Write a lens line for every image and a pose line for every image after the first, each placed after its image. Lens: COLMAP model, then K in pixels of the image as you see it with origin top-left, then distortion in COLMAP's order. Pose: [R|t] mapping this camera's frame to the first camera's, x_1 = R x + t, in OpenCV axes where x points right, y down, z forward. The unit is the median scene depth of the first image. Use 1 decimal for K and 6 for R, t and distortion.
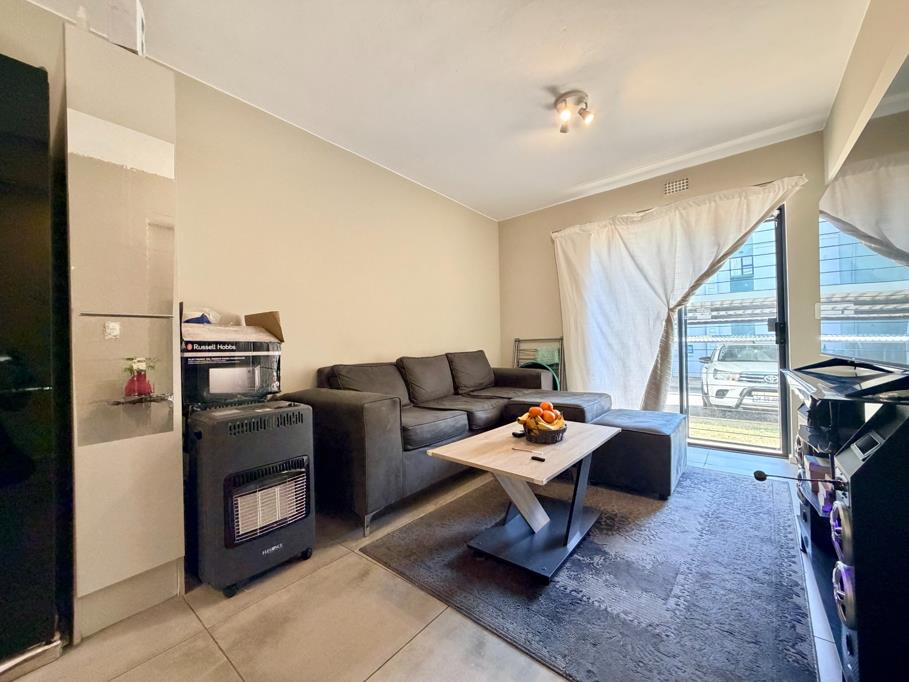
lens RADIAL K [[363.4, 0, 456.4], [0, 363.4, 342.8], [0, 0, 1]] dist [0.002383, 0.000279]
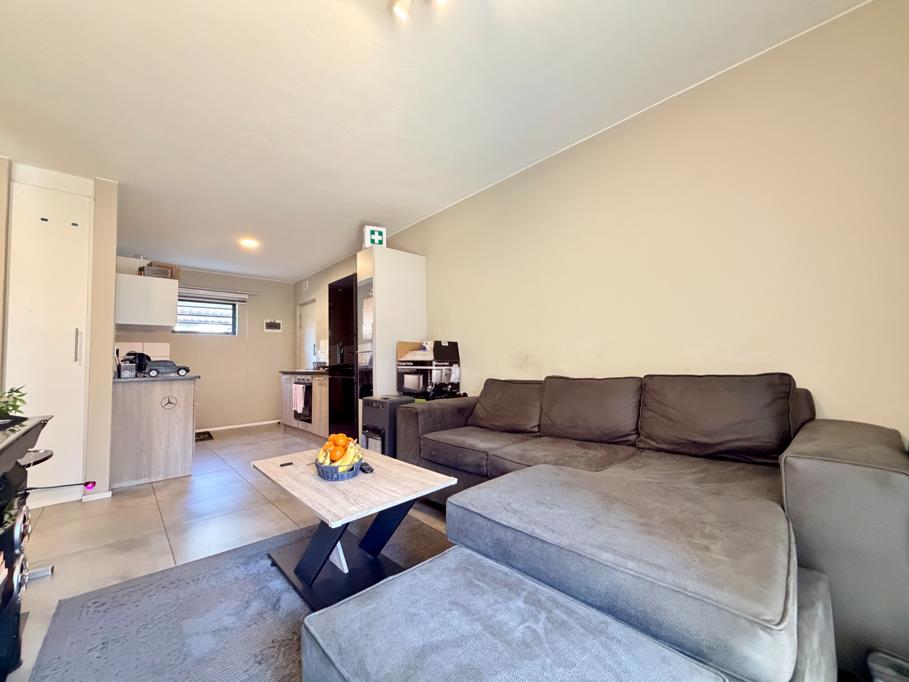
lens RADIAL K [[363.4, 0, 455.1], [0, 363.4, 340.3], [0, 0, 1]] dist [0.002383, 0.000279]
pose [[-0.140237, -0.028713, -0.989702, 1.164120], [0.032950, 0.998890, -0.033649, -0.036859], [0.989570, -0.037330, -0.139135, 1.476668]]
